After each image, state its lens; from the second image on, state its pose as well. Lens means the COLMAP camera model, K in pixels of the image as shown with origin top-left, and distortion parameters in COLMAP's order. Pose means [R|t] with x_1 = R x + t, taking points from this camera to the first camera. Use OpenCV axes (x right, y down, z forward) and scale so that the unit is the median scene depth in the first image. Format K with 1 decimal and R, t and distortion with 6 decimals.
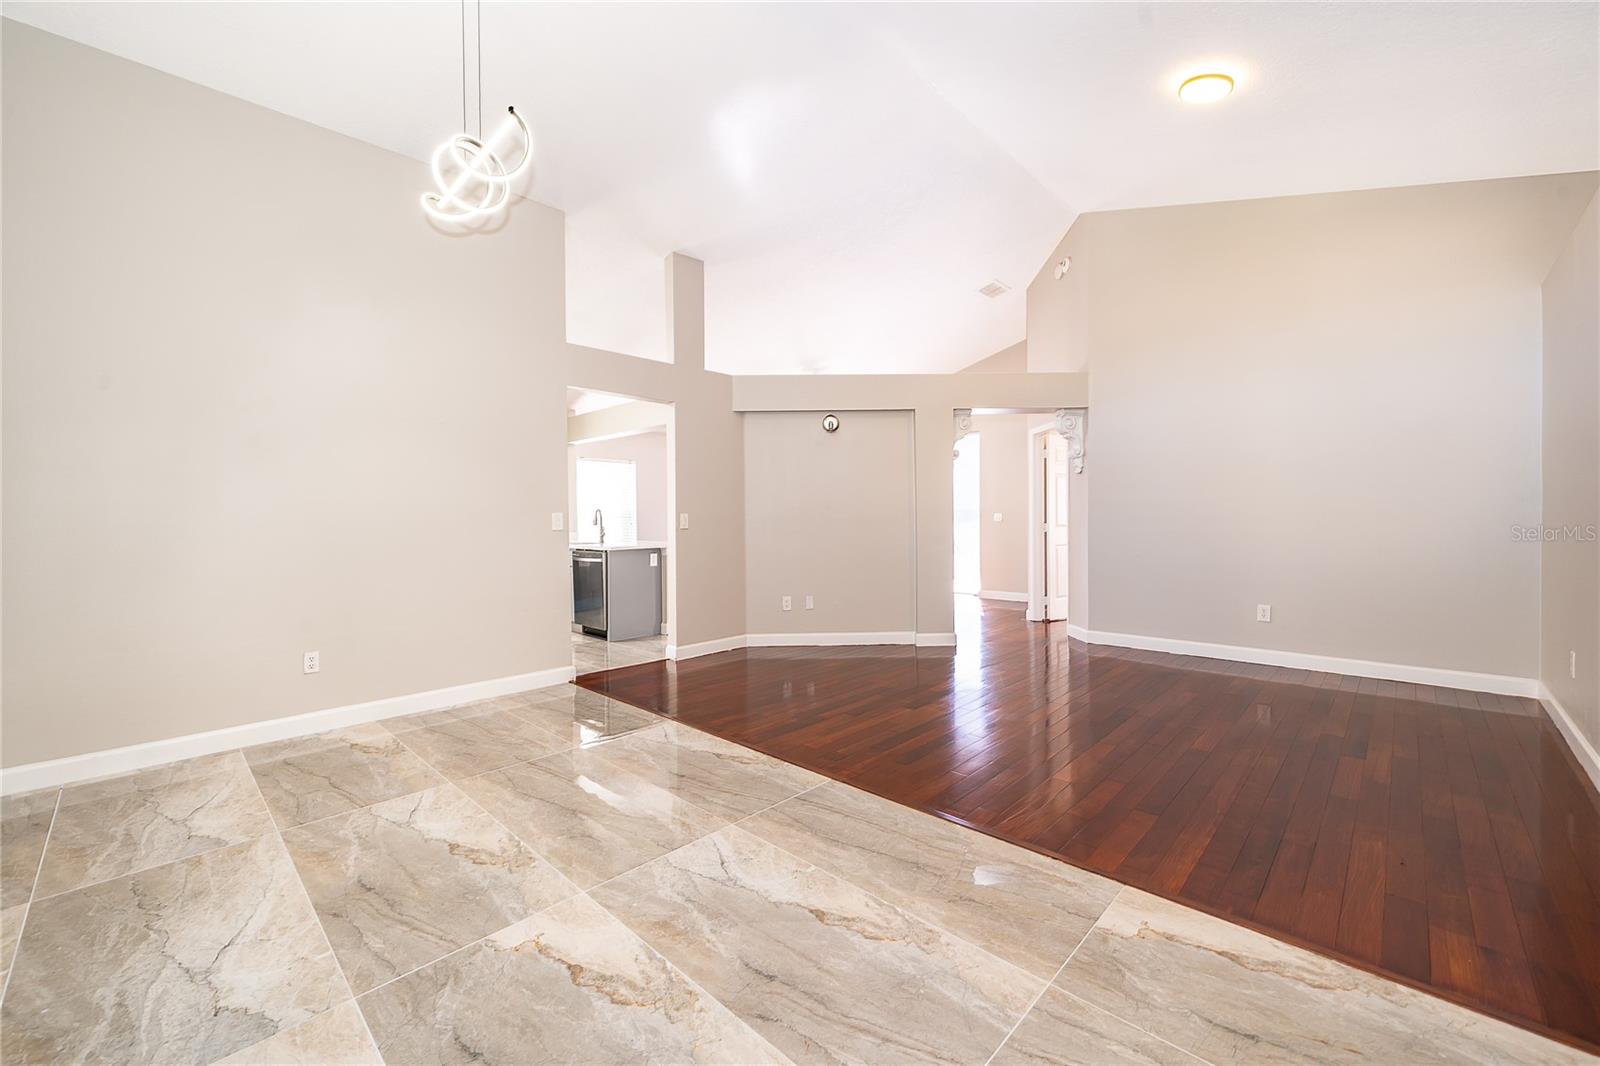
lens RADIAL K [[635.4, 0, 785.0], [0, 635.4, 508.7], [0, 0, 1]] dist [-0.001446, -0.000886]
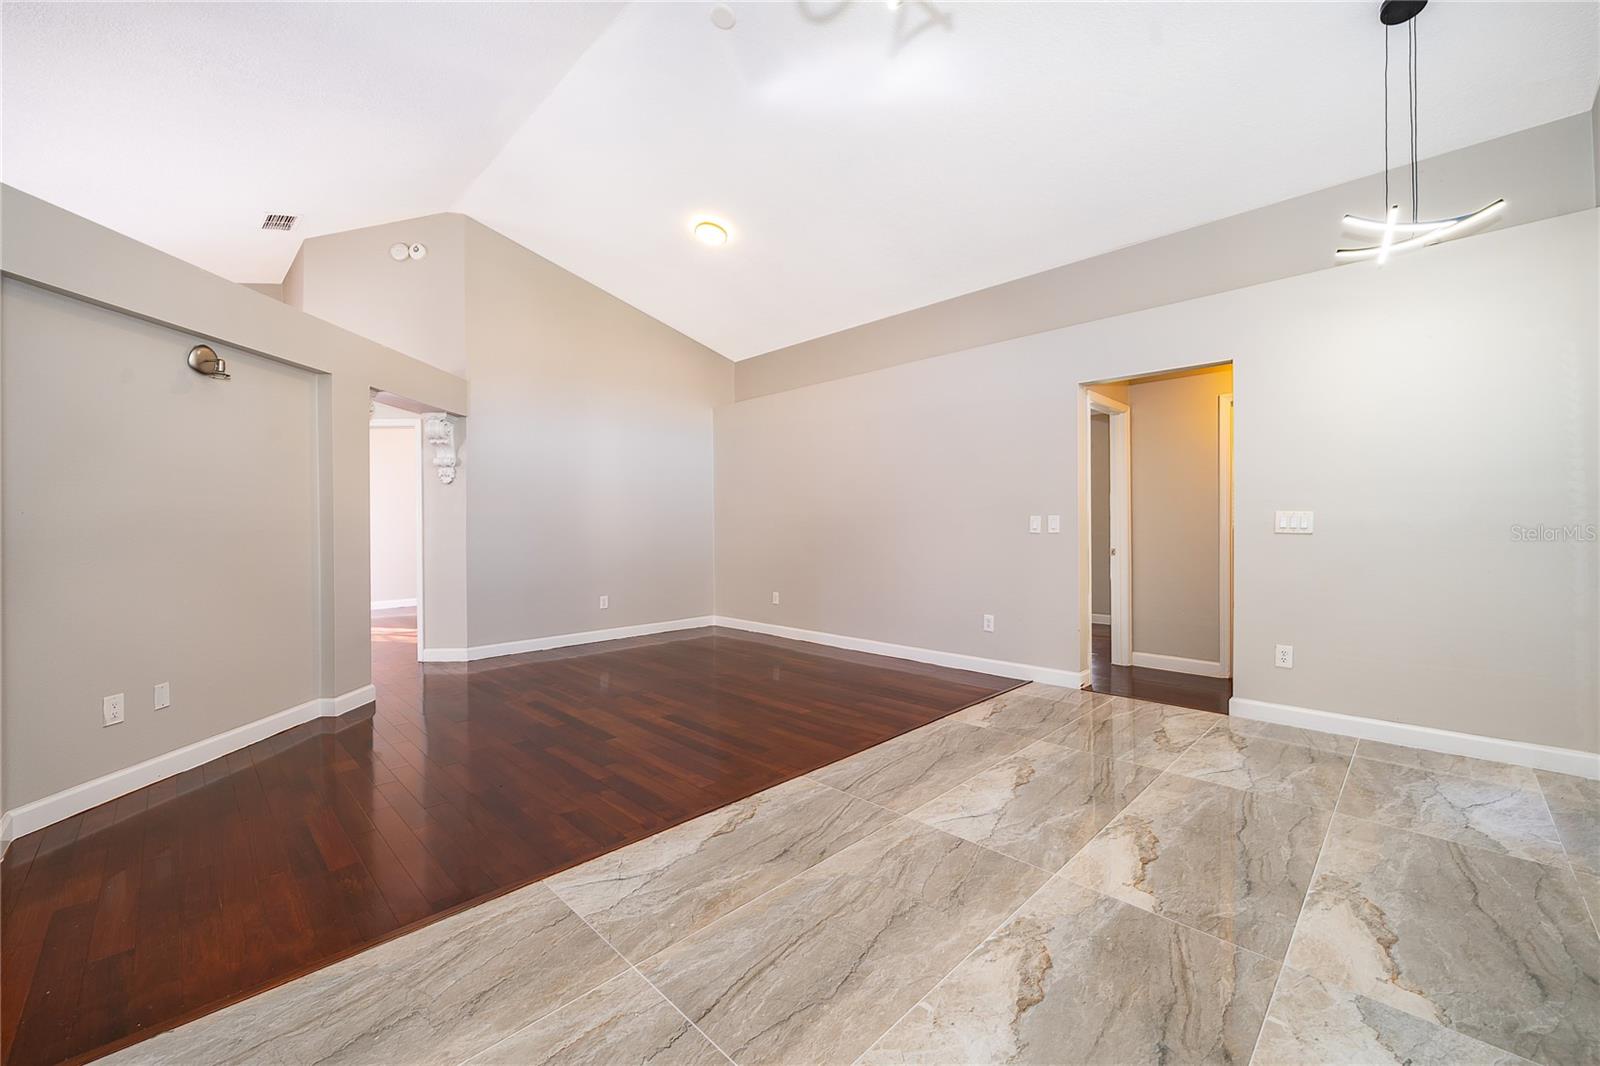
lens RADIAL K [[635.4, 0, 800.3], [0, 635.4, 487.4], [0, 0, 1]] dist [-0.001446, -0.000886]
pose [[0.008898, 0.069467, 0.997545, -1.239688], [-0.006334, 0.997568, -0.069412, 0.032646], [-0.999940, -0.005701, 0.009316, 1.240079]]
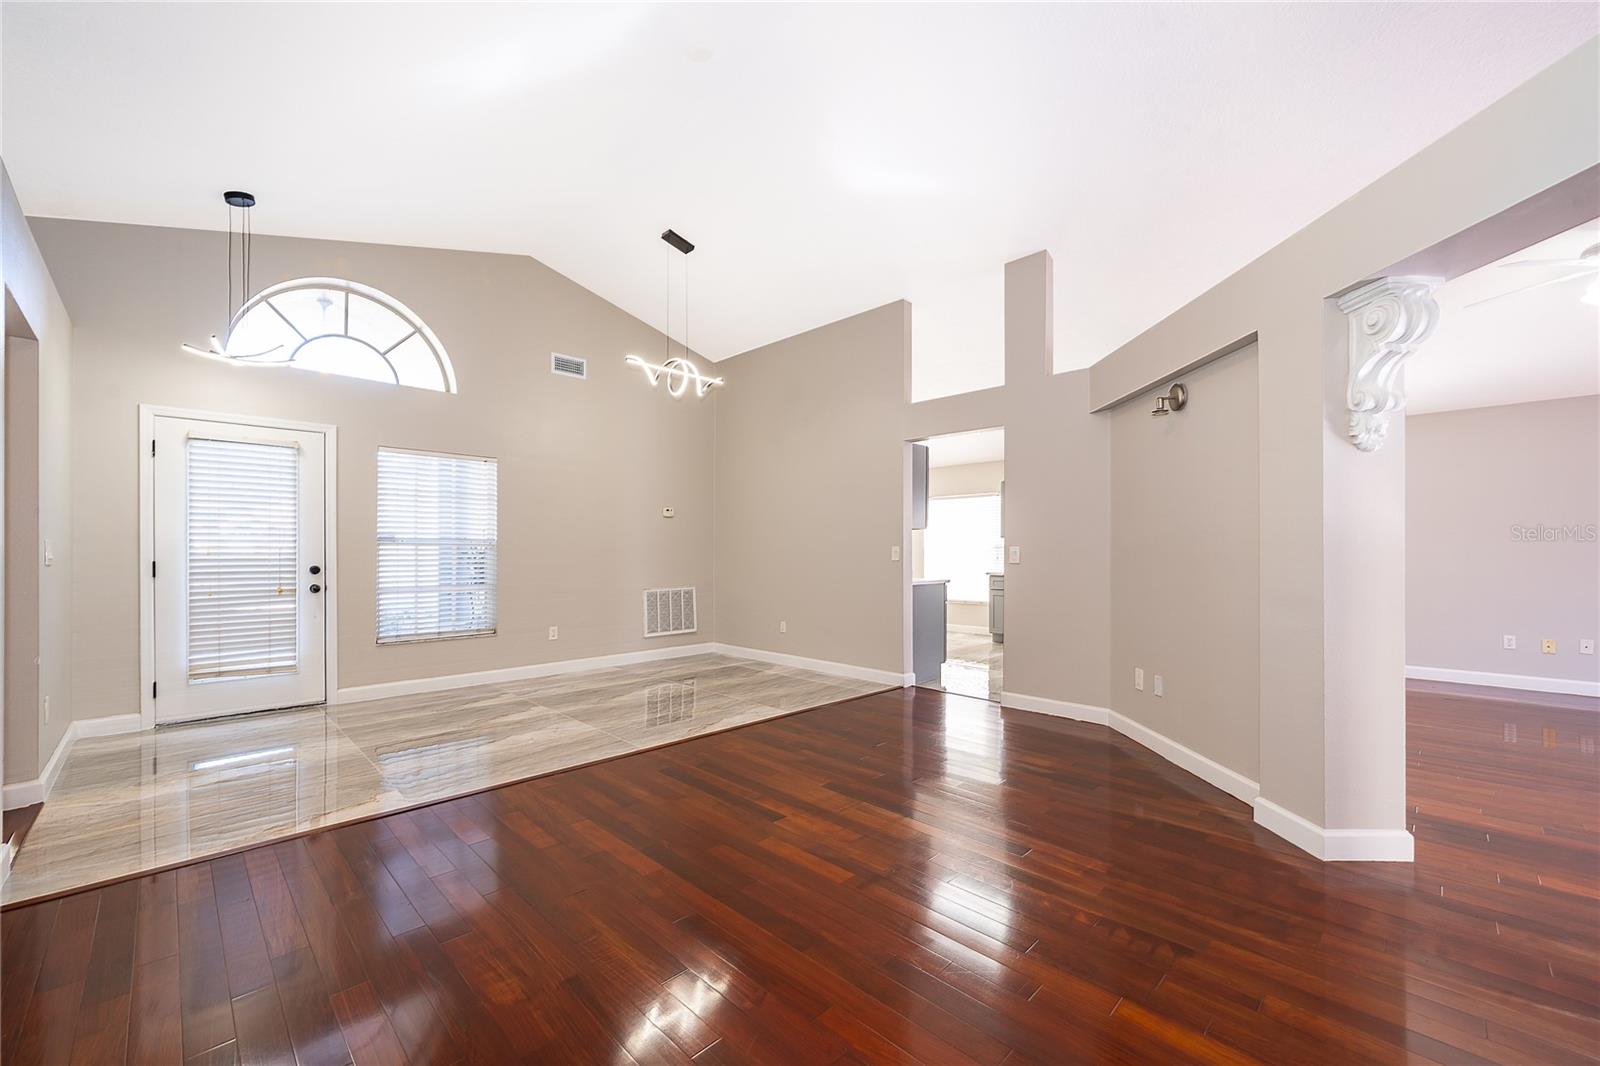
lens RADIAL K [[635.4, 0, 809.5], [0, 635.4, 534.5], [0, 0, 1]] dist [-0.001446, -0.000886]
pose [[0.003145, -0.018391, -0.999826, 1.759838], [0.013629, 0.999739, -0.018346, 0.007810], [0.999902, -0.013569, 0.003394, 1.676710]]
